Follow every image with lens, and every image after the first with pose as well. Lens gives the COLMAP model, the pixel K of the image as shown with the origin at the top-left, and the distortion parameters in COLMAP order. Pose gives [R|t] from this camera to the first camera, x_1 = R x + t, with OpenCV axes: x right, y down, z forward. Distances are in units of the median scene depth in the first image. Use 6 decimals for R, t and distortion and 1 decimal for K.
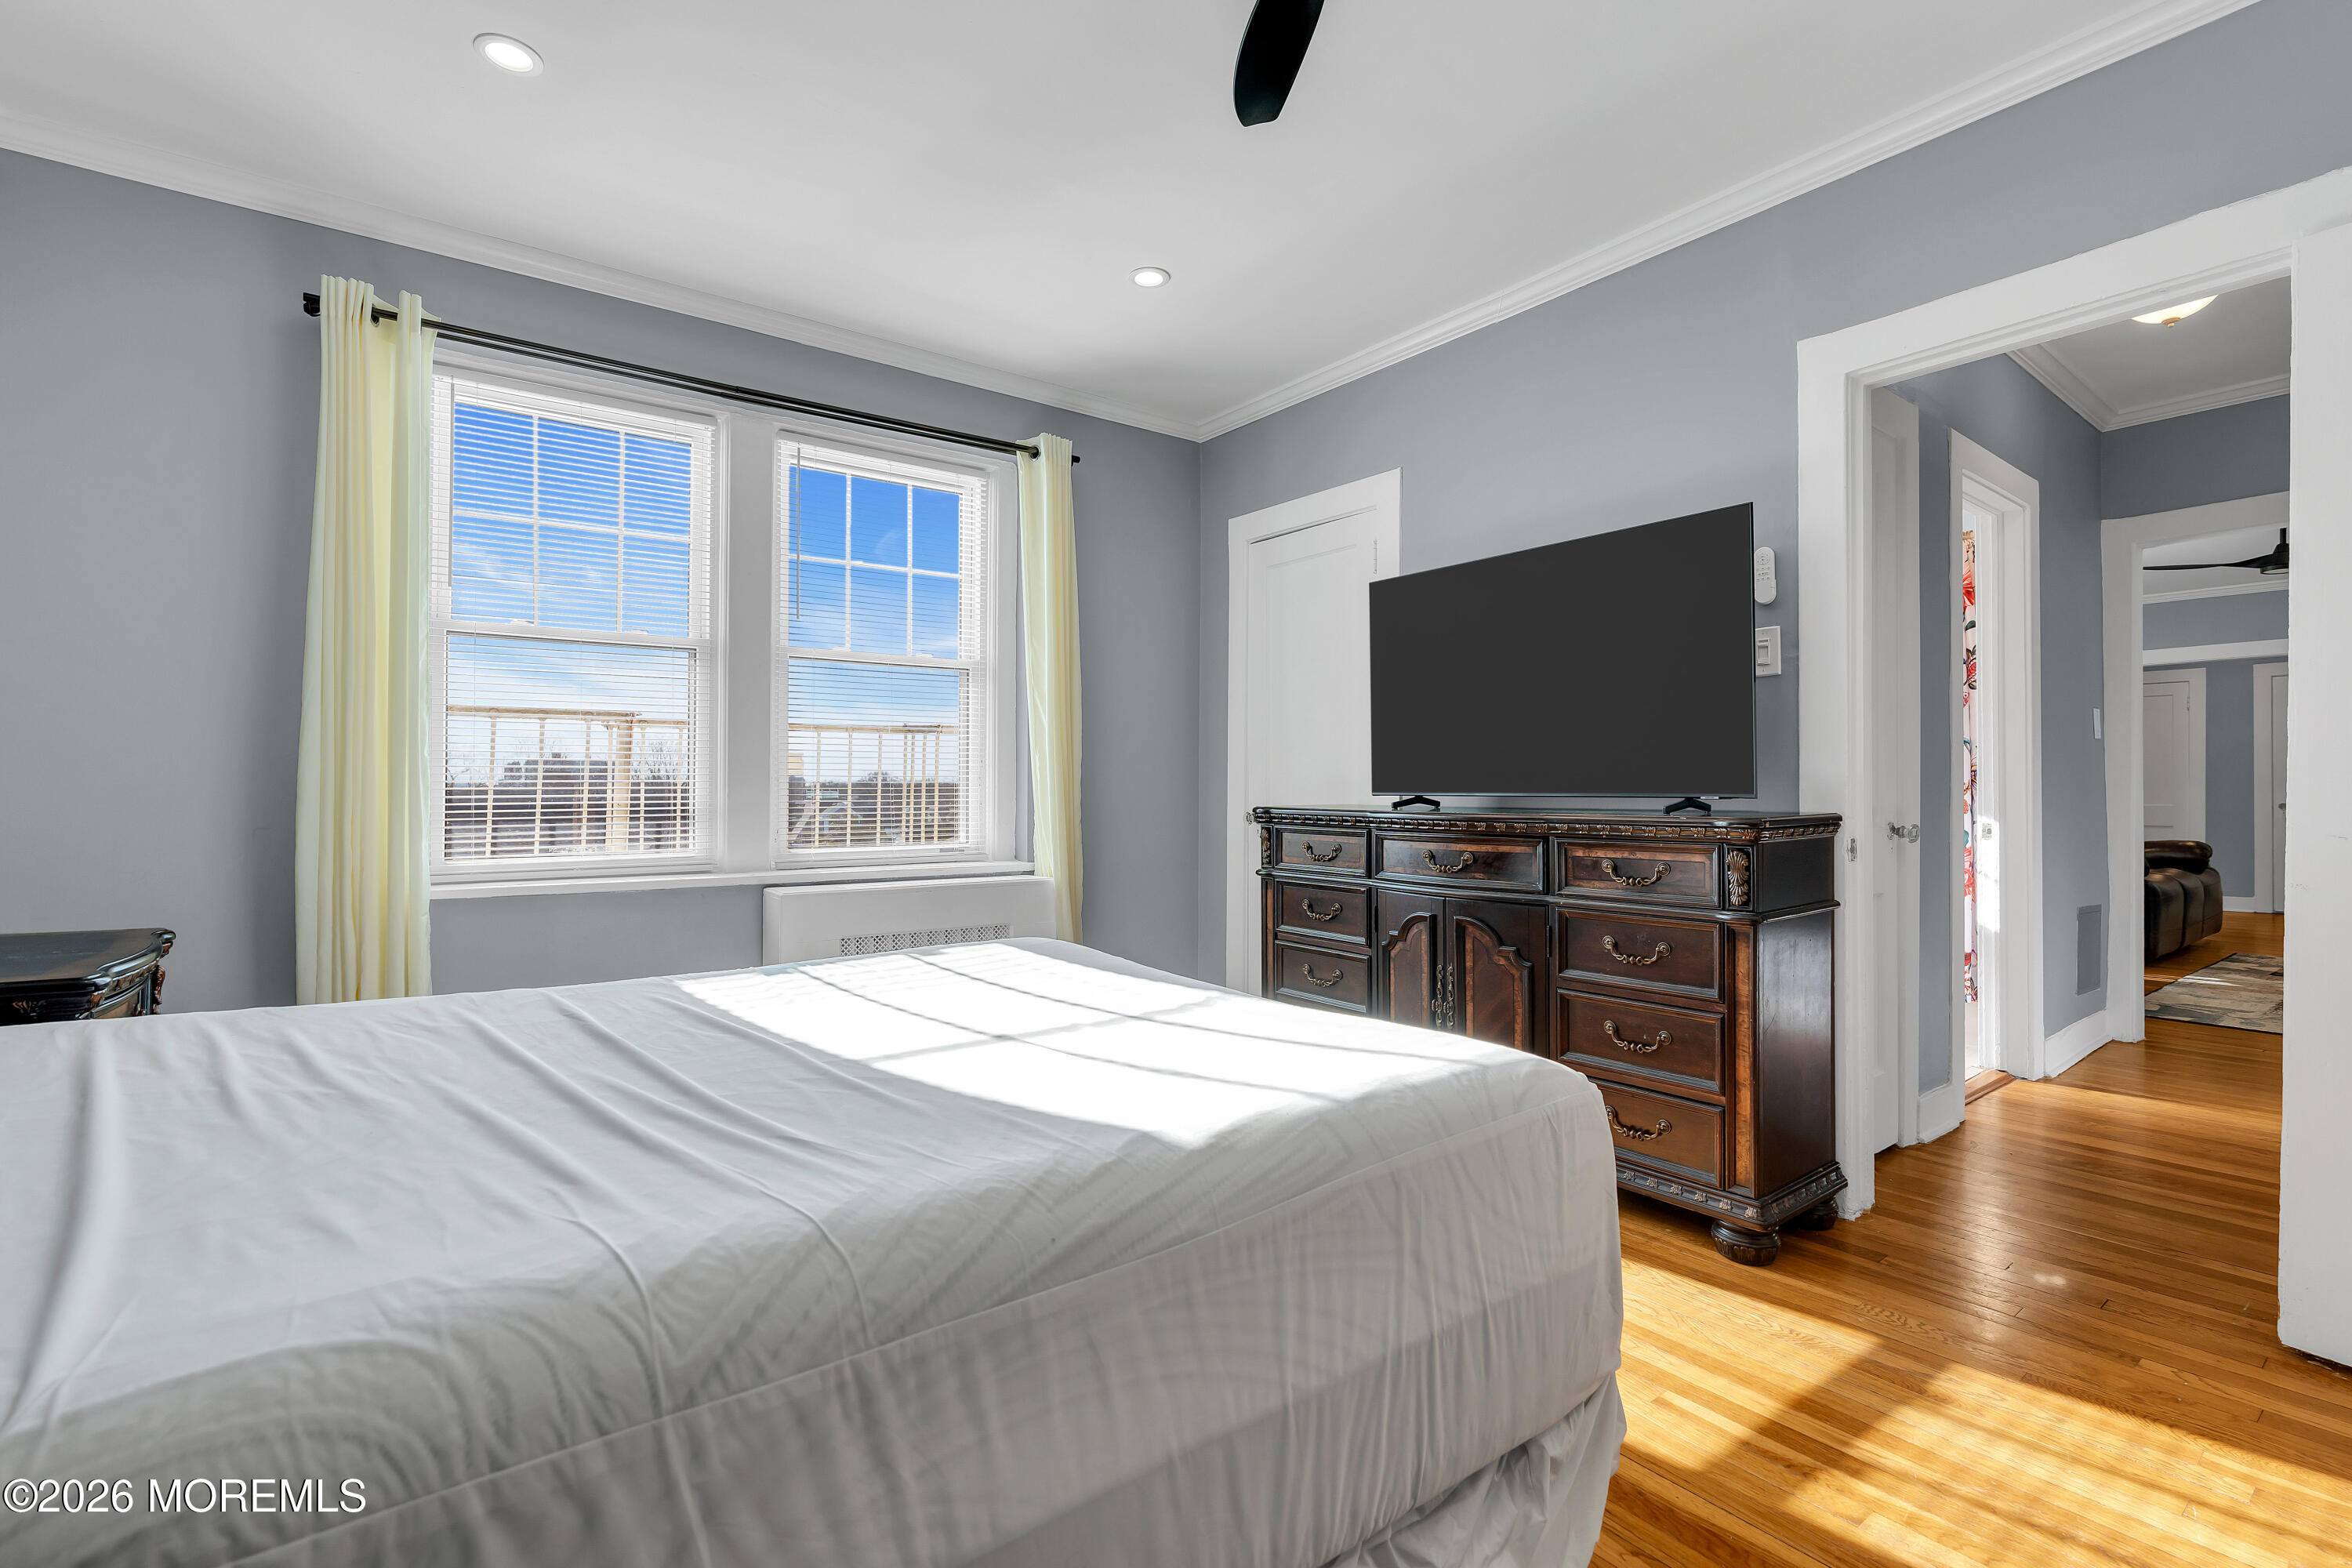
lens RADIAL K [[1057.7, 0, 1173.6], [0, 1057.7, 780.9], [0, 0, 1]] dist [-0.007018, 0.000909]
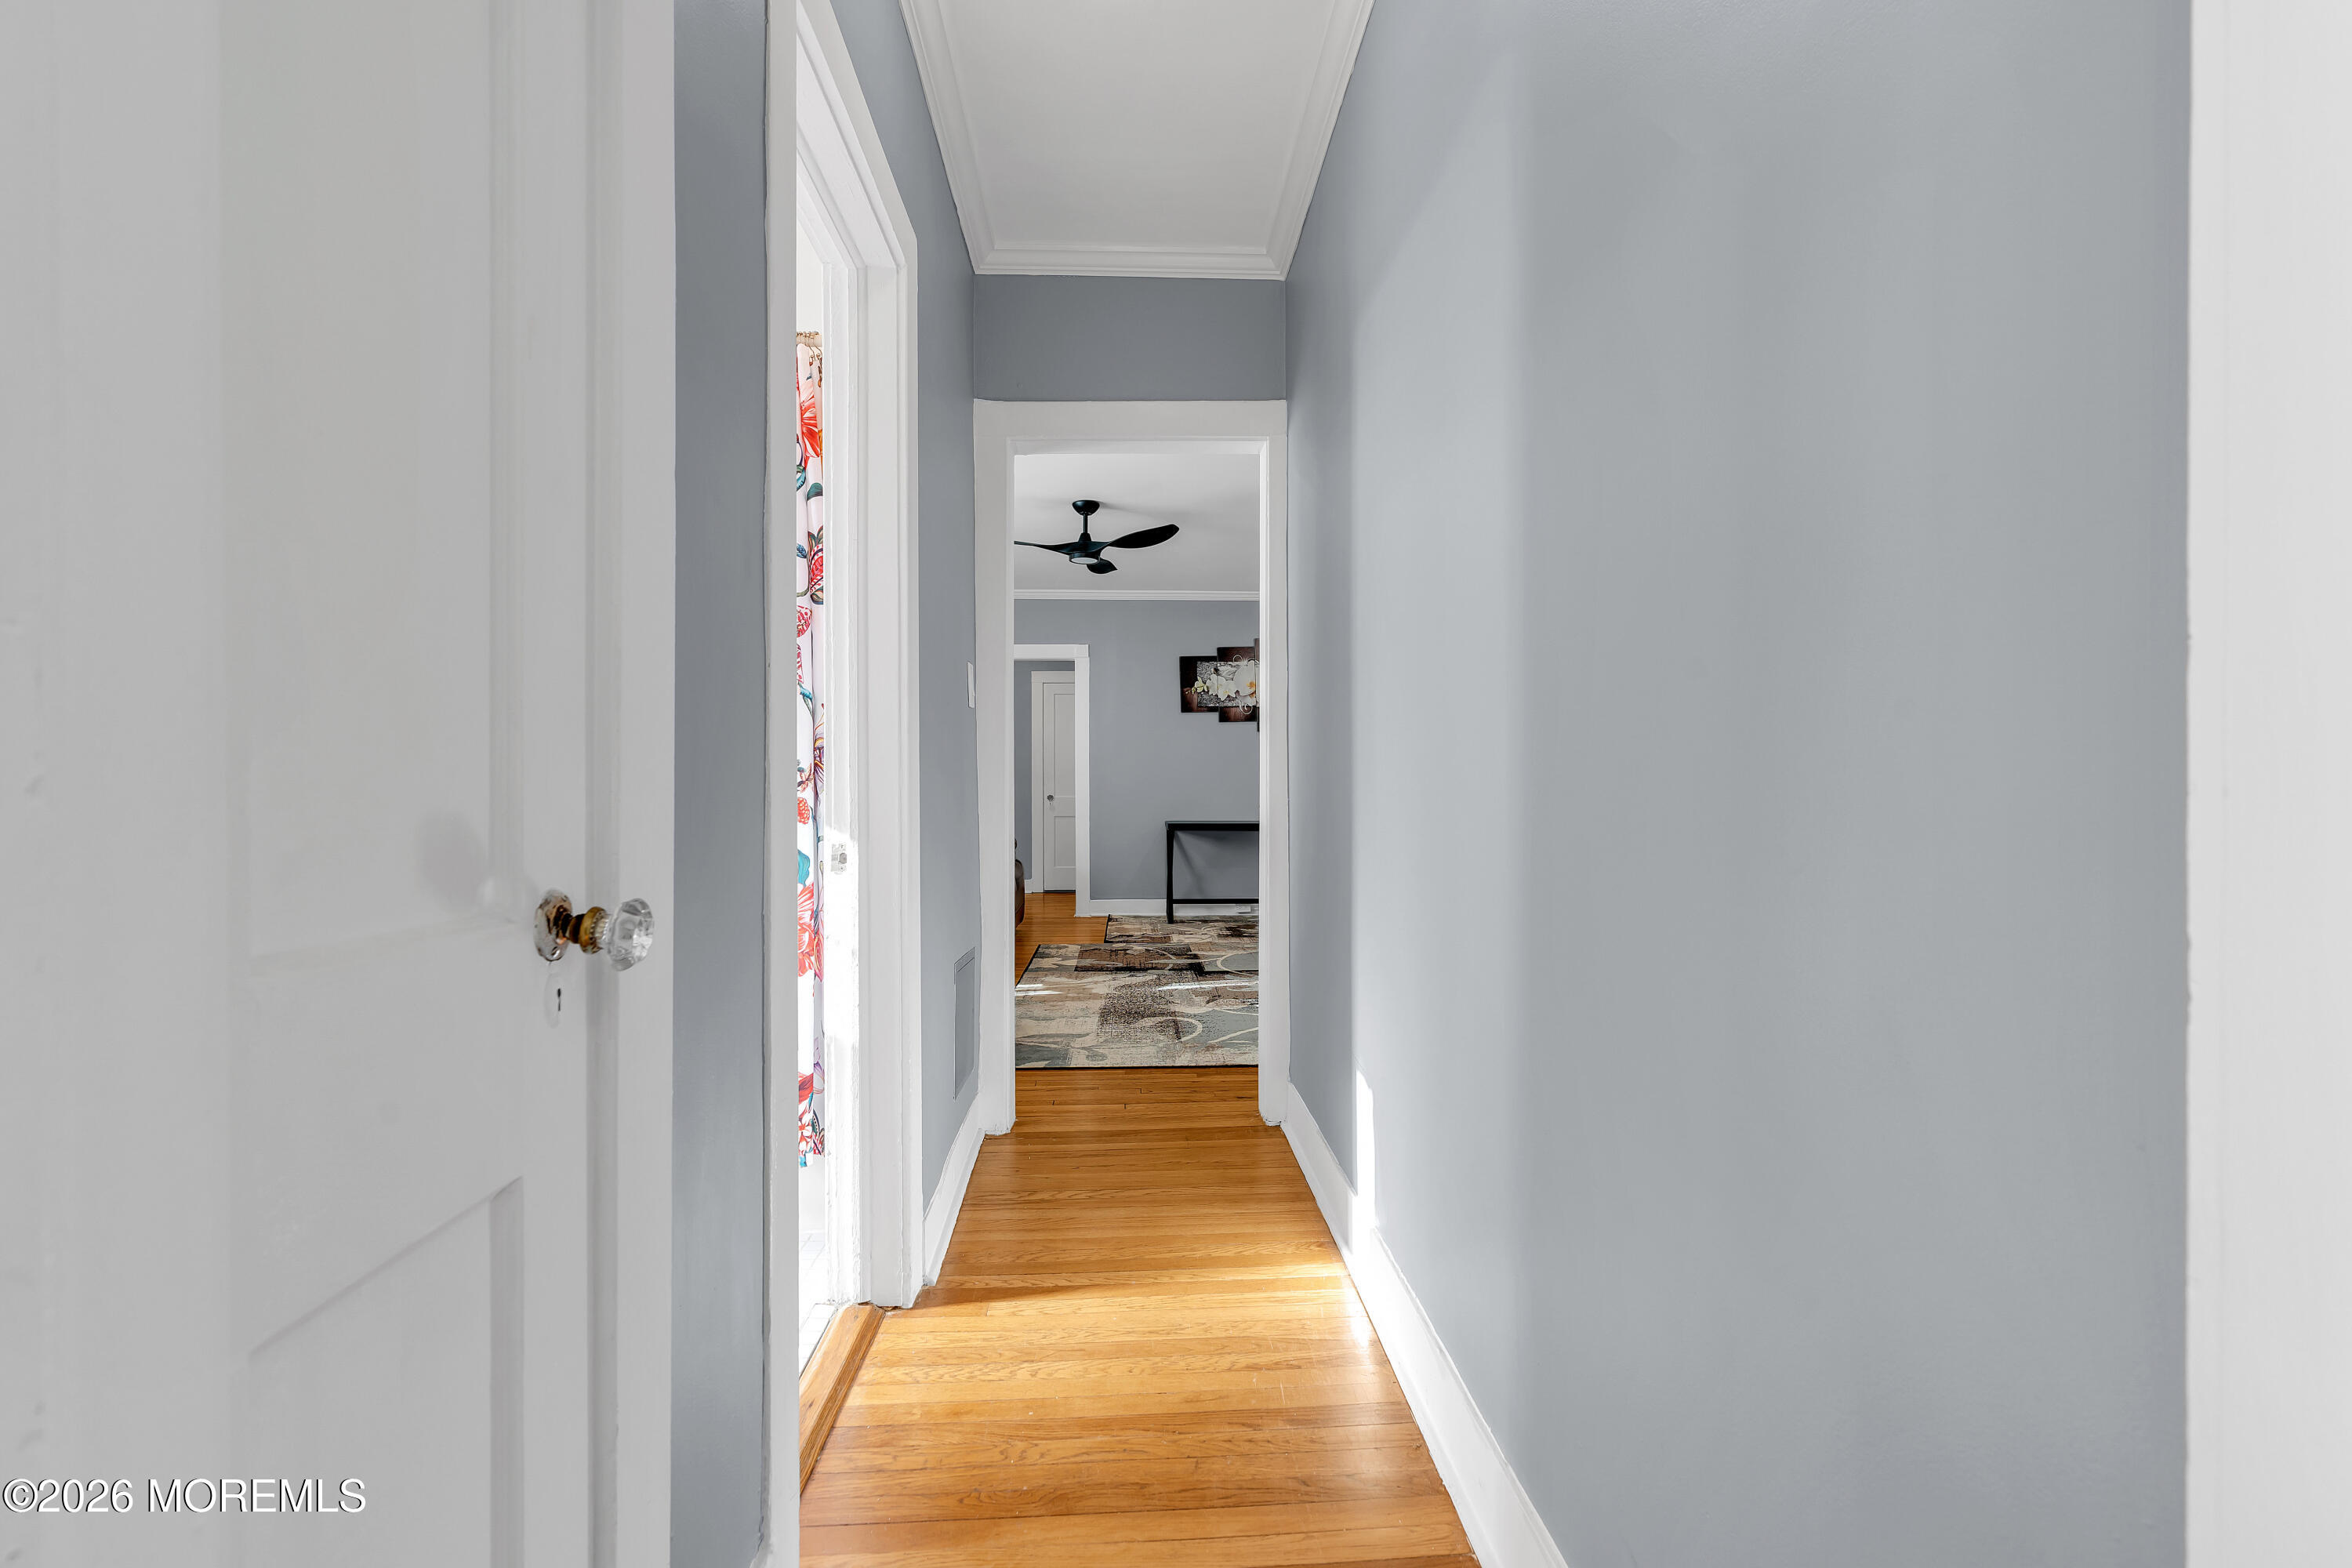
lens RADIAL K [[1057.7, 0, 1173.6], [0, 1057.7, 780.9], [0, 0, 1]] dist [-0.007018, 0.000909]
pose [[0.563561, -0.000476, 0.826074, 0.400503], [-0.002849, 0.999993, 0.002520, 0.006947], [-0.826070, -0.003773, 0.563555, 0.525982]]
